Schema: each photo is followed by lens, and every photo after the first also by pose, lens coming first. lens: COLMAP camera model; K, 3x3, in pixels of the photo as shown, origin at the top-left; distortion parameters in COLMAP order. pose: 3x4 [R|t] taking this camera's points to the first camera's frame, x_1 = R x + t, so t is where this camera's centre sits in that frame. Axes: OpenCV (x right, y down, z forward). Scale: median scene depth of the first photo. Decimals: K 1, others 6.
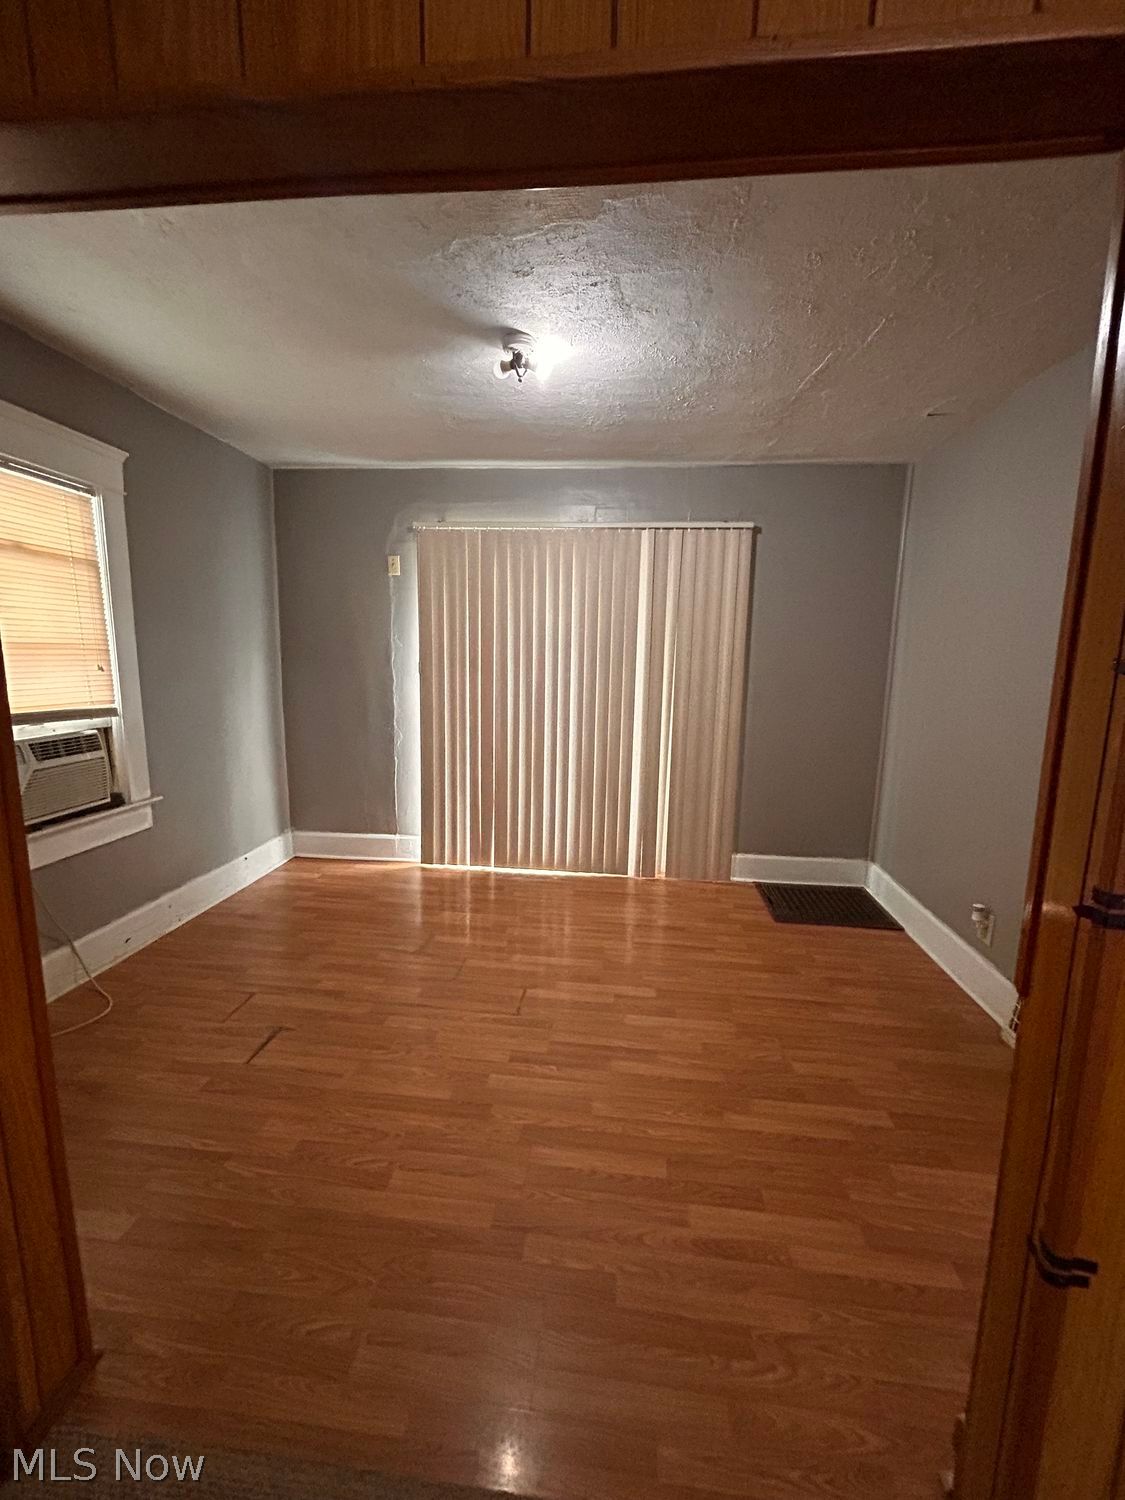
lens RADIAL K [[607.1, 0, 562.5], [0, 607.1, 747.4], [0, 0, 1]] dist [-0.000179, 0.000500]
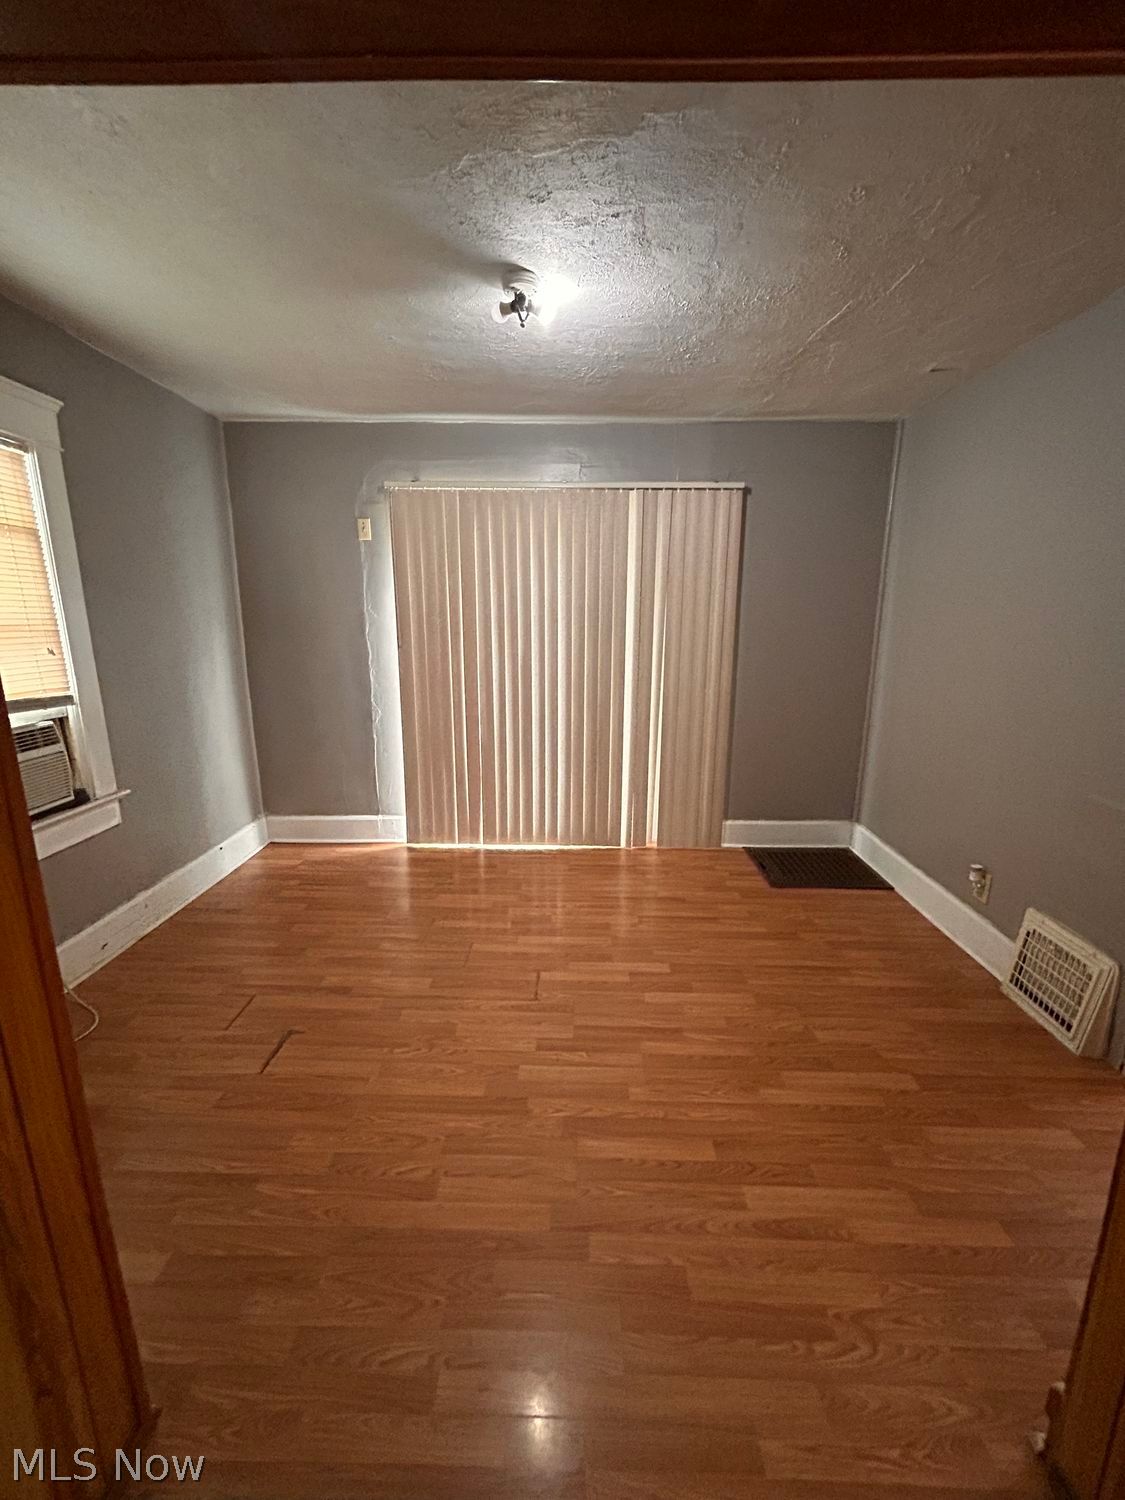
lens RADIAL K [[607.1, 0, 562.8], [0, 607.1, 748.1], [0, 0, 1]] dist [-0.000179, 0.000500]
pose [[0.996395, -0.033486, 0.077952, -0.087925], [0.028449, 0.997489, 0.064857, -0.025868], [-0.079928, -0.062405, 0.994845, 0.044817]]
